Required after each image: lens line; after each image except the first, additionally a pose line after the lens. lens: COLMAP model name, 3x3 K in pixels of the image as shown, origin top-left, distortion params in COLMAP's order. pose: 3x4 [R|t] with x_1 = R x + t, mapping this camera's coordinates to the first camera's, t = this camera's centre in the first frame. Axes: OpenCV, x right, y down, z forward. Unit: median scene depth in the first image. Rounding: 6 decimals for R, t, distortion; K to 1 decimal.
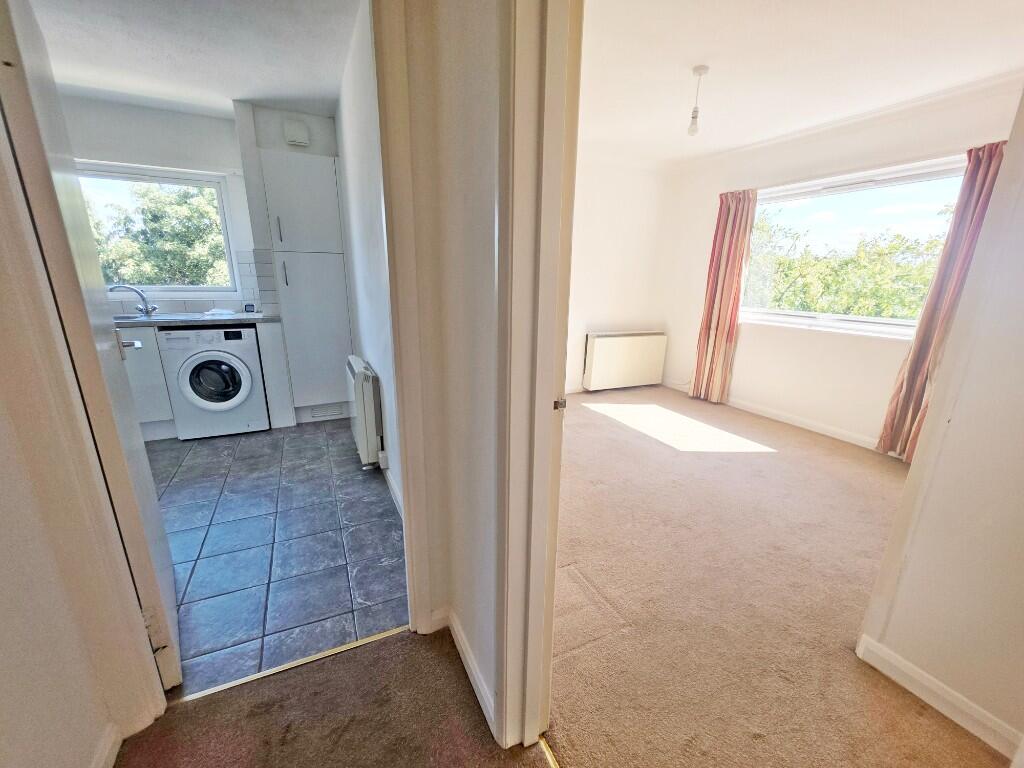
lens RADIAL K [[419.9, 0, 514.5], [0, 419.9, 392.5], [0, 0, 1]] dist [0.000204, 0.000278]
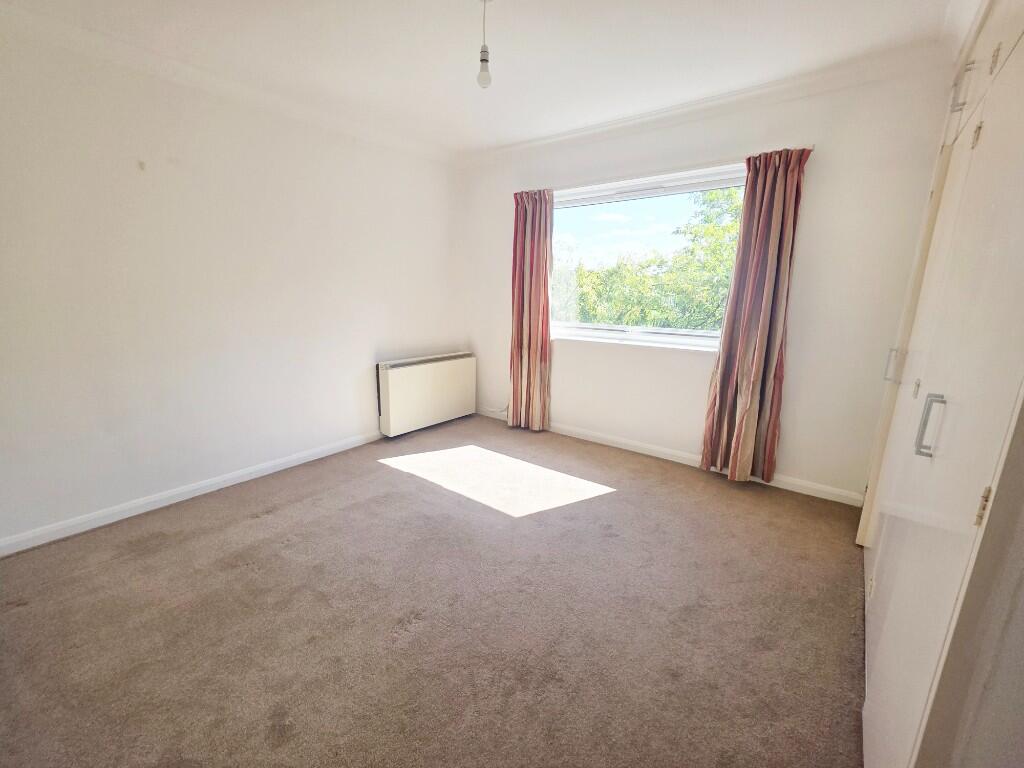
lens RADIAL K [[426.7, 0, 513.9], [0, 426.7, 390.2], [0, 0, 1]] dist [0.002698, 0.000049]
pose [[0.897841, -0.109822, 0.426404, 0.067205], [0.123537, 0.992330, -0.004543, -0.064340], [-0.422635, 0.056755, 0.904521, 0.221858]]
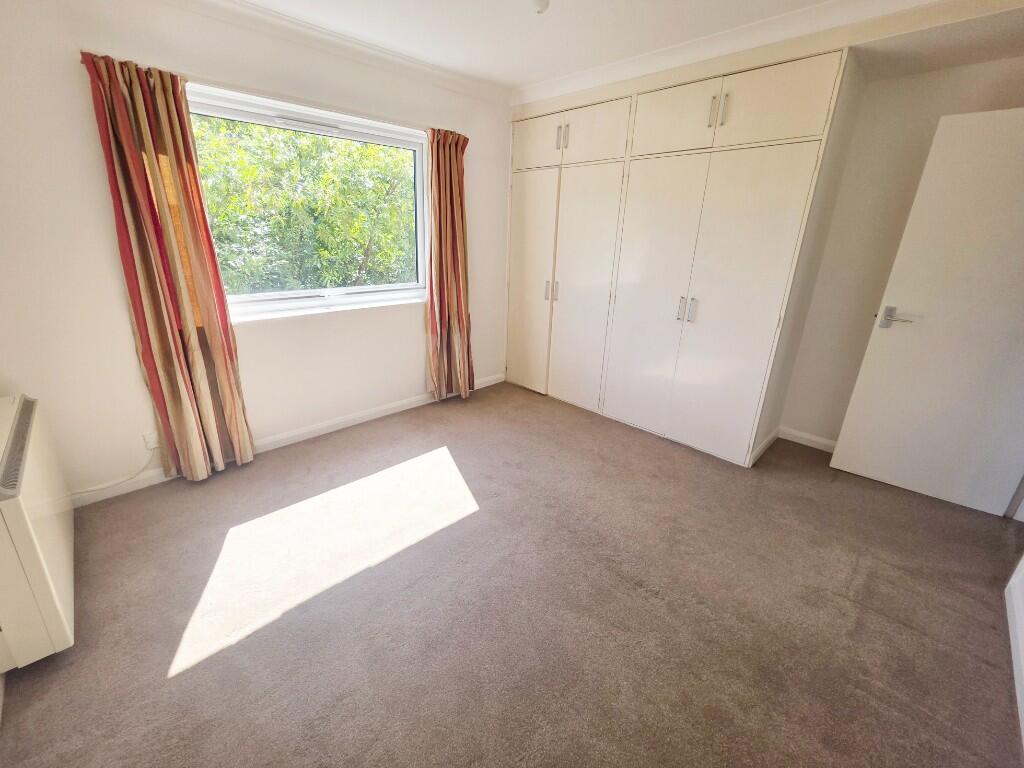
lens RADIAL K [[421.7, 0, 510.5], [0, 421.7, 380.3], [0, 0, 1]] dist [0.000879, 0.000077]
pose [[-0.306009, -0.338482, 0.889825, -0.133133], [0.226396, 0.881977, 0.413354, -0.251050], [-0.924718, 0.327943, -0.193262, 0.769240]]
